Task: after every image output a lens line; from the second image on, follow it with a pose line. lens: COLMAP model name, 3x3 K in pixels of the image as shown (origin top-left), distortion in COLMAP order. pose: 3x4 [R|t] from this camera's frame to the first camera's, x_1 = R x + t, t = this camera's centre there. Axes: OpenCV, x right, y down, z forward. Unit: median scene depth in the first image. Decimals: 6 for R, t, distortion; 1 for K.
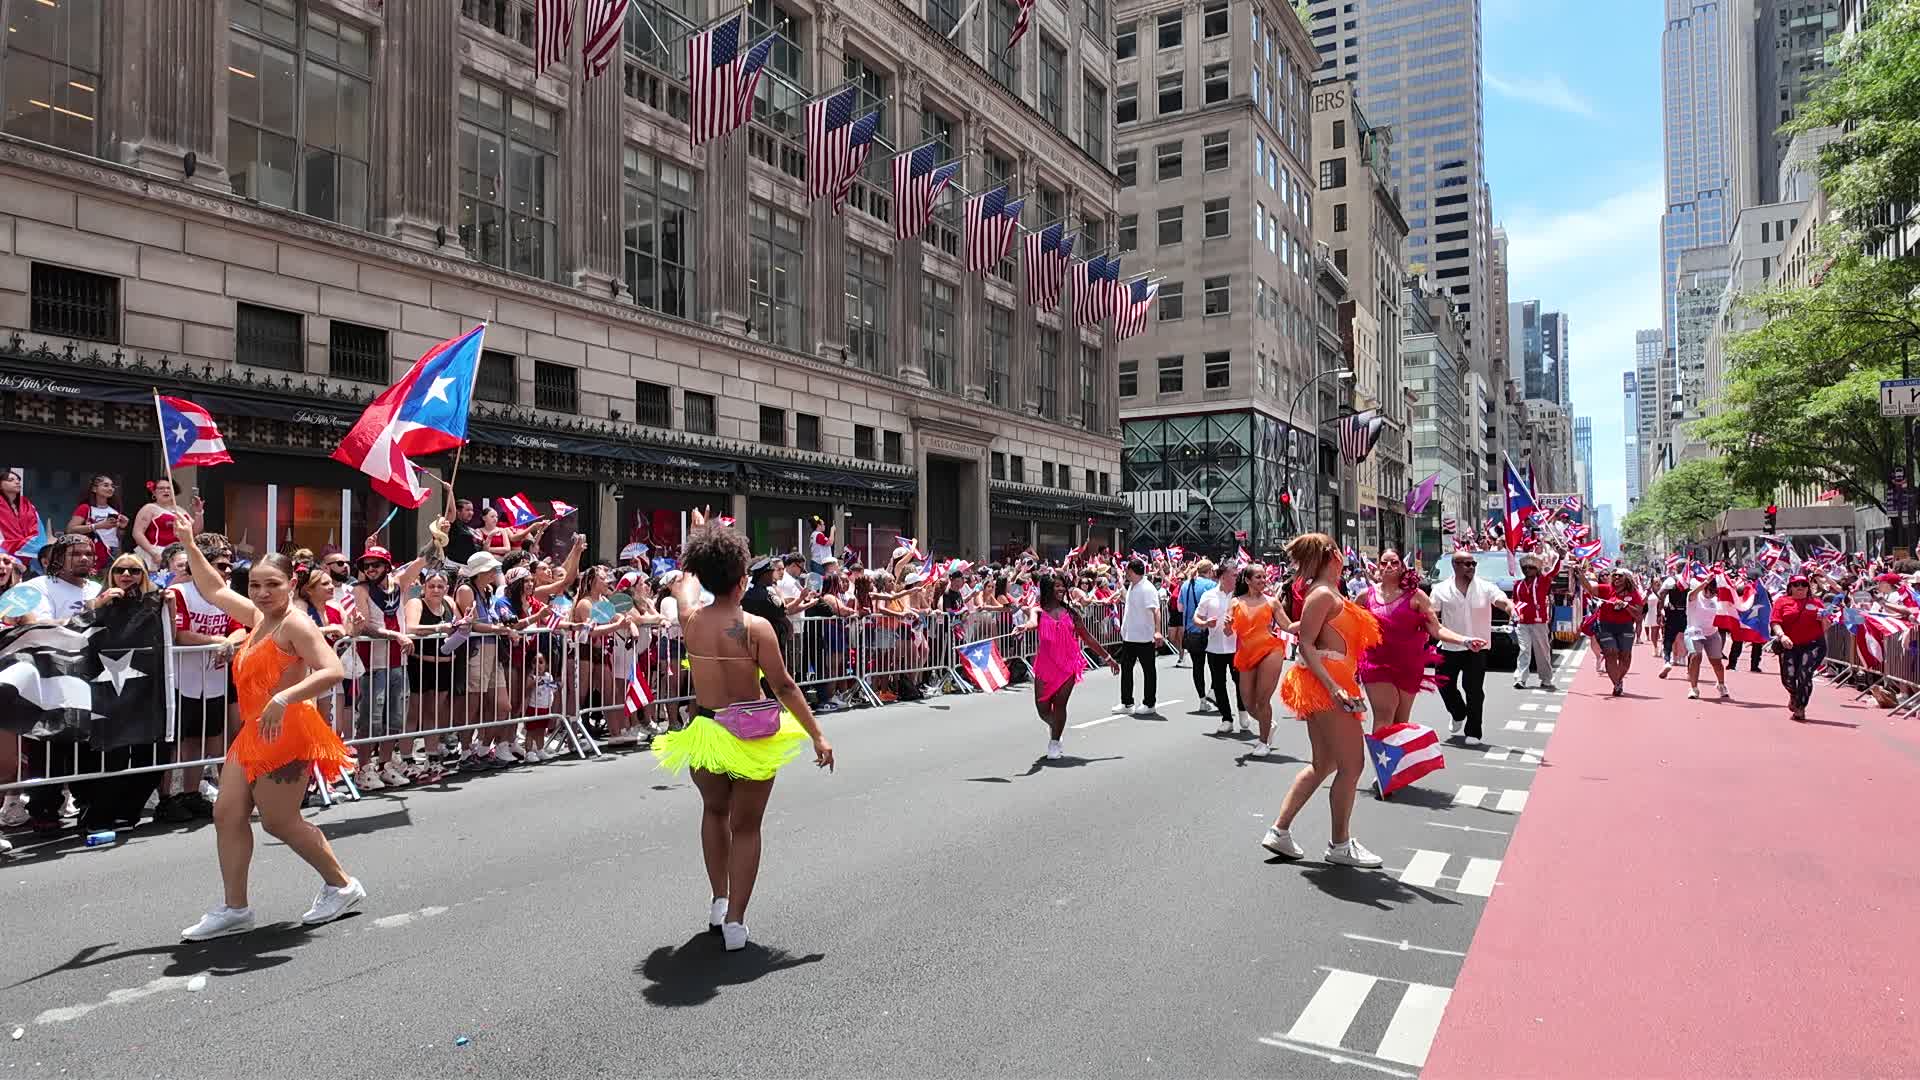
lens RADIAL K [[1102.5, 0, 965.6], [0, 1102.5, 546.9], [0, 0, 1]] dist [0.012251, -0.013990]
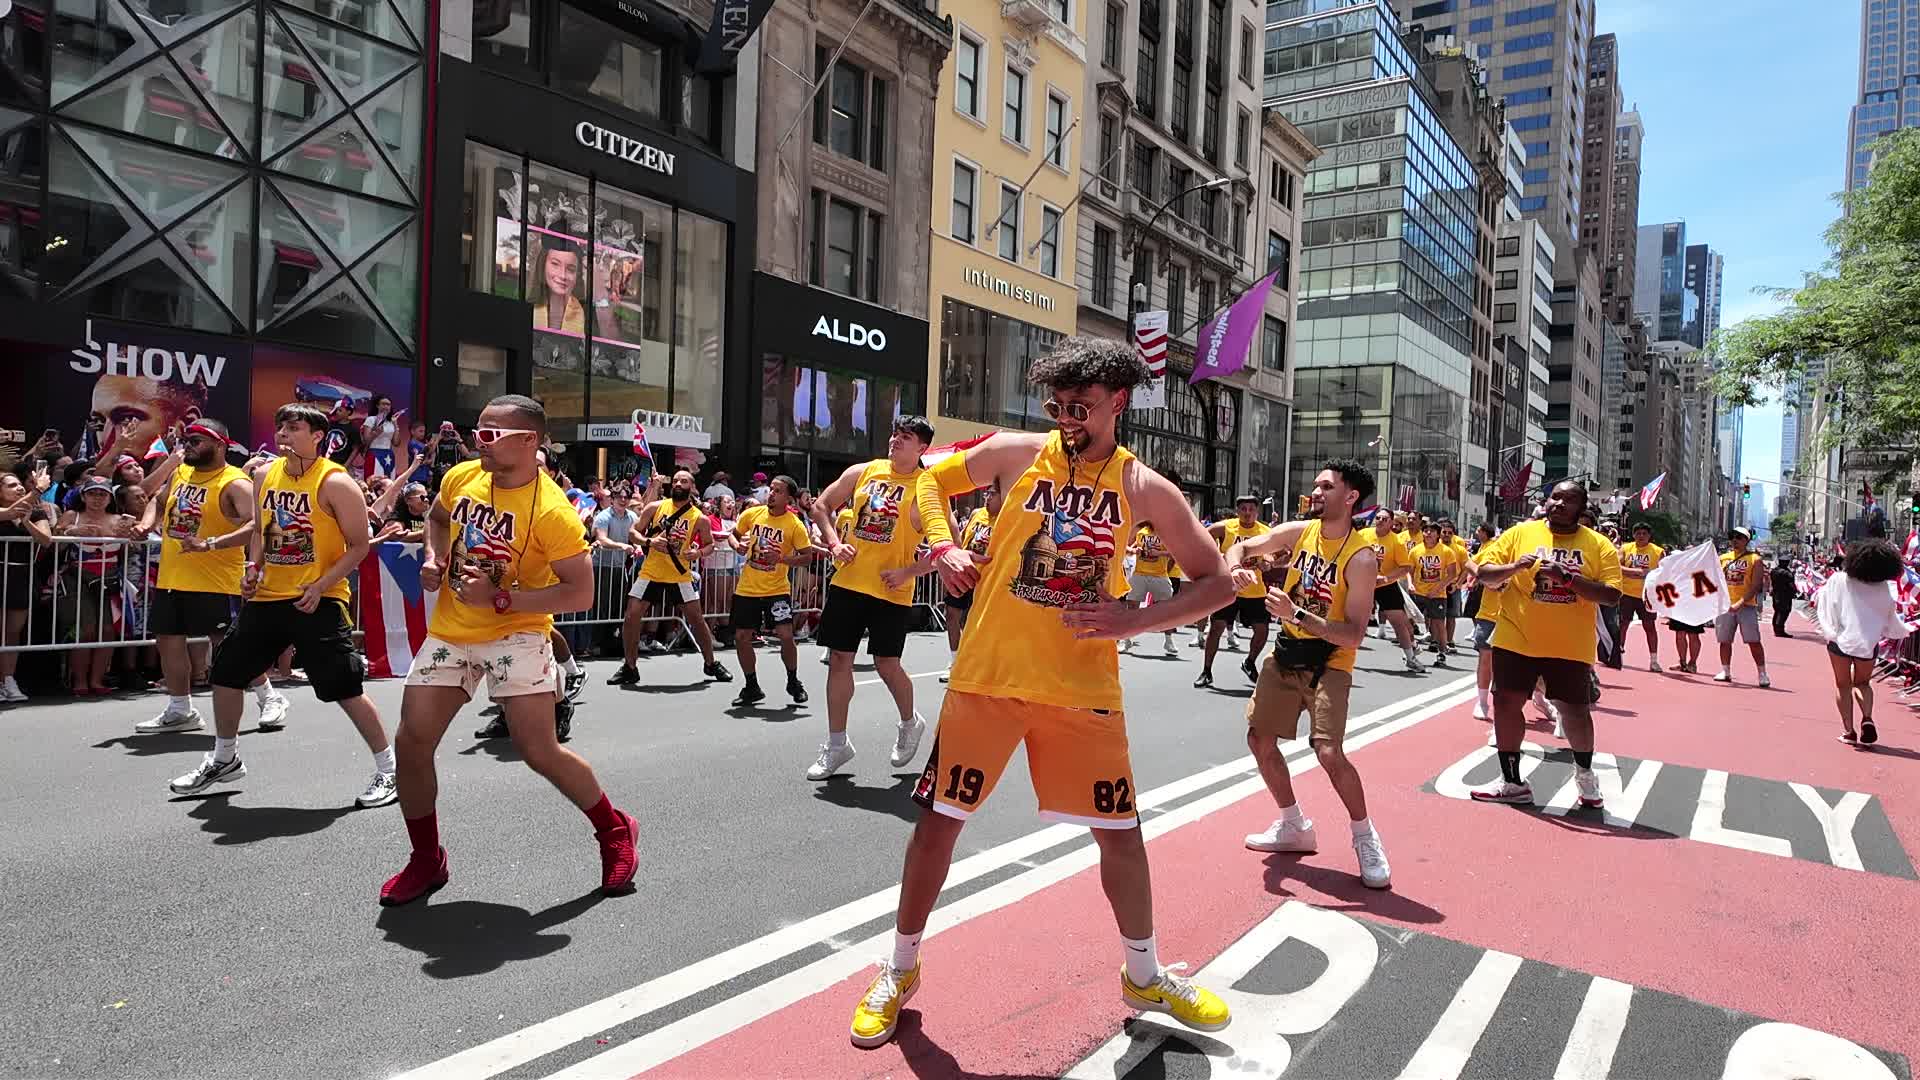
lens RADIAL K [[1102.5, 0, 914.2], [0, 1102.5, 529.5], [0, 0, 1]] dist [0.012251, -0.013990]
pose [[0.990681, 0.059296, -0.122621, 0.750881], [-0.054622, 0.997659, 0.041140, 0.079969], [0.124773, -0.034059, 0.991601, 1.171735]]
